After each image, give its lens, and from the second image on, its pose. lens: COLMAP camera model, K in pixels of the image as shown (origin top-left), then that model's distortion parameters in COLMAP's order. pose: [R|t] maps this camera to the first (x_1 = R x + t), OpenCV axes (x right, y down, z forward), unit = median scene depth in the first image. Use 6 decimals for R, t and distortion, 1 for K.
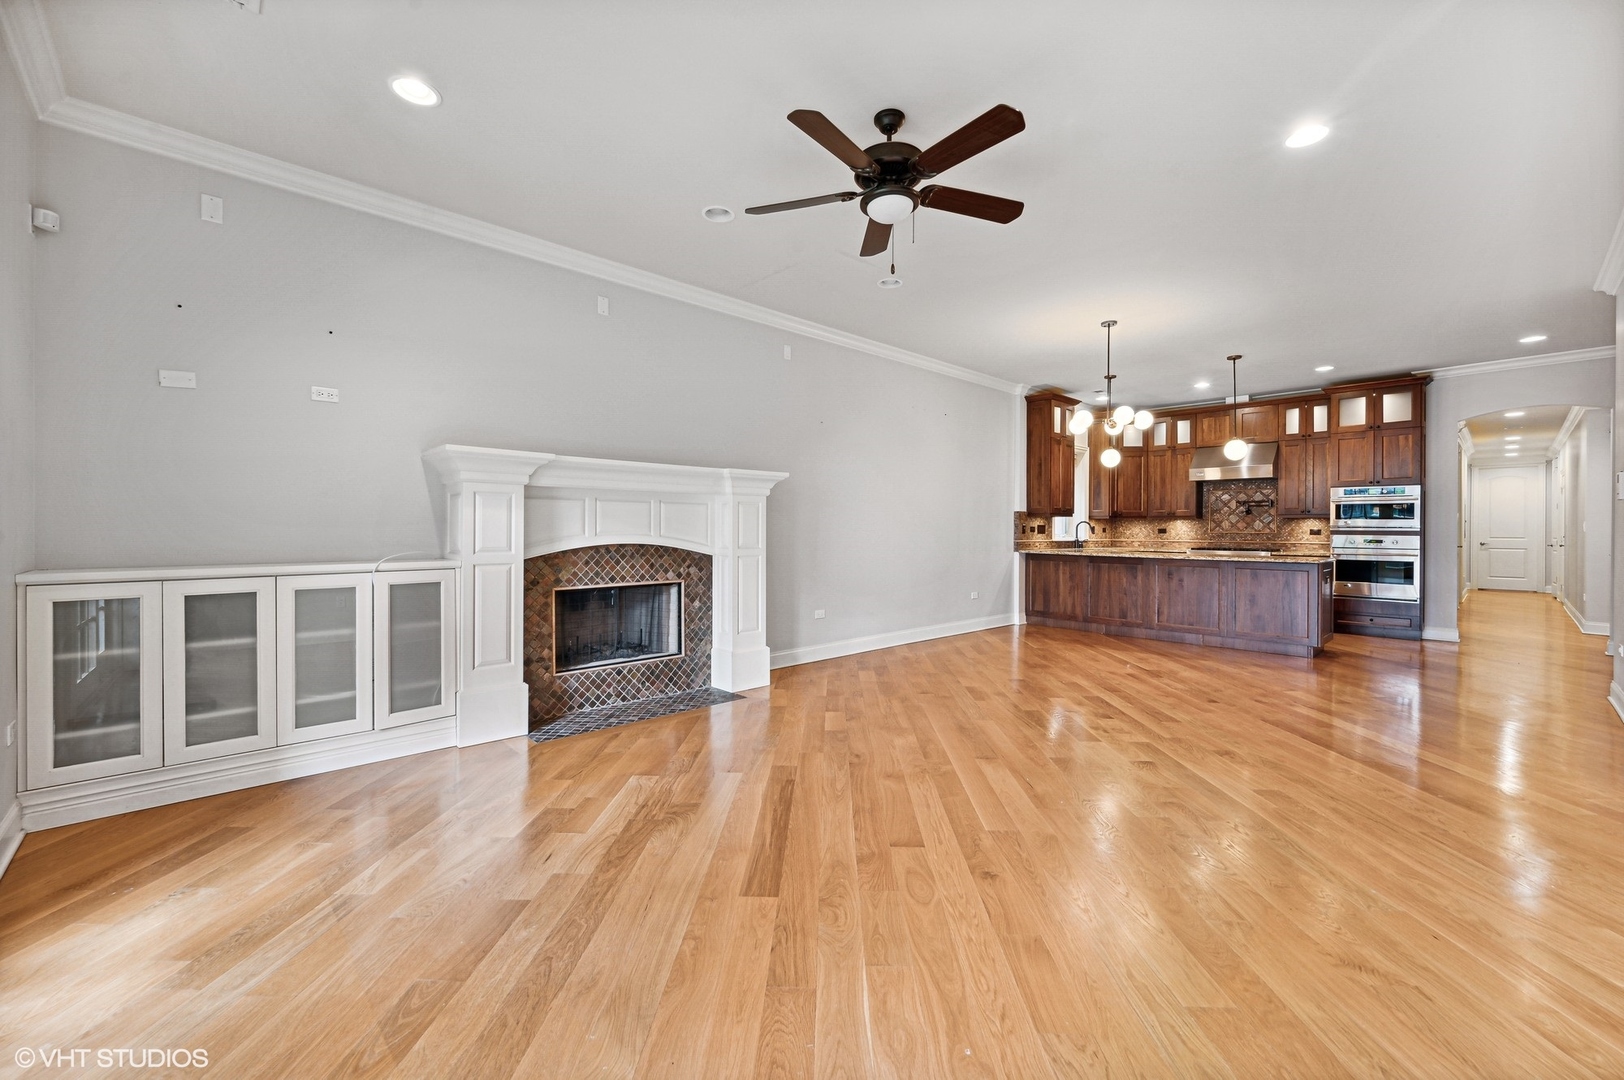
lens RADIAL K [[647.8, 0, 814.0], [0, 647.8, 530.4], [0, 0, 1]] dist [-0.000511, -0.000268]
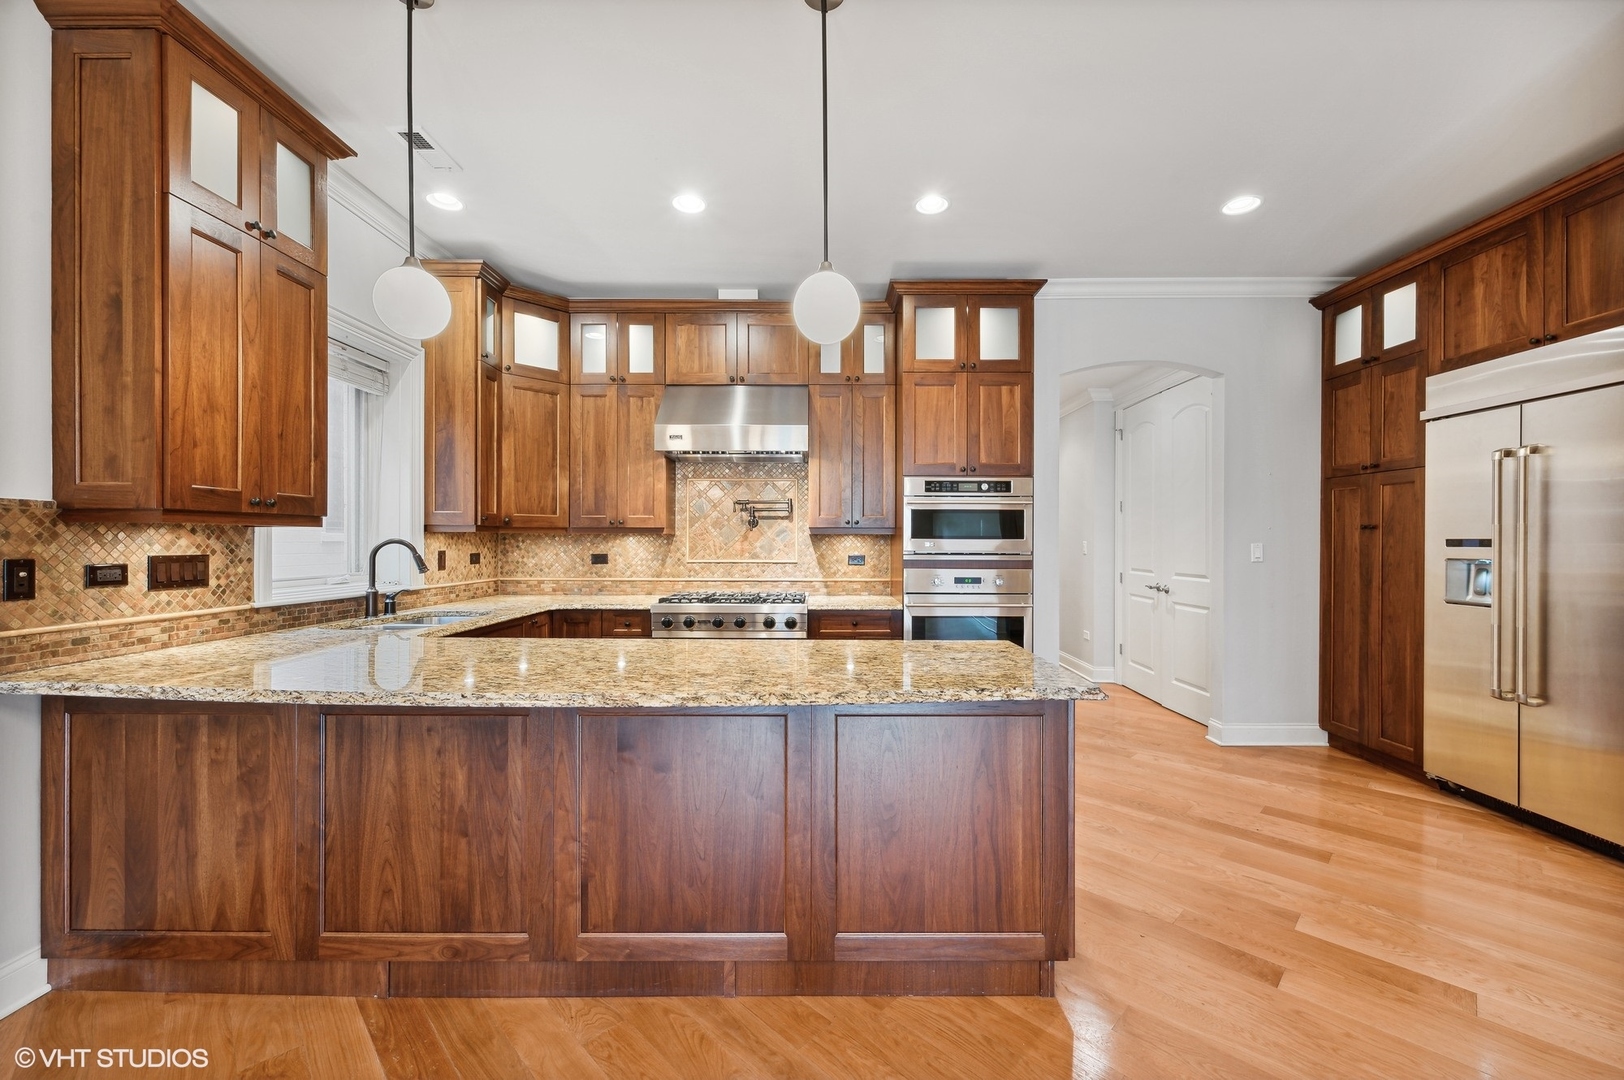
lens RADIAL K [[647.8, 0, 815.7], [0, 647.8, 542.0], [0, 0, 1]] dist [-0.000511, -0.000268]
pose [[0.687049, -0.003918, 0.726600, 0.589618], [0.001812, 0.999992, 0.003679, -0.025248], [-0.726609, -0.001211, 0.687051, 1.092285]]
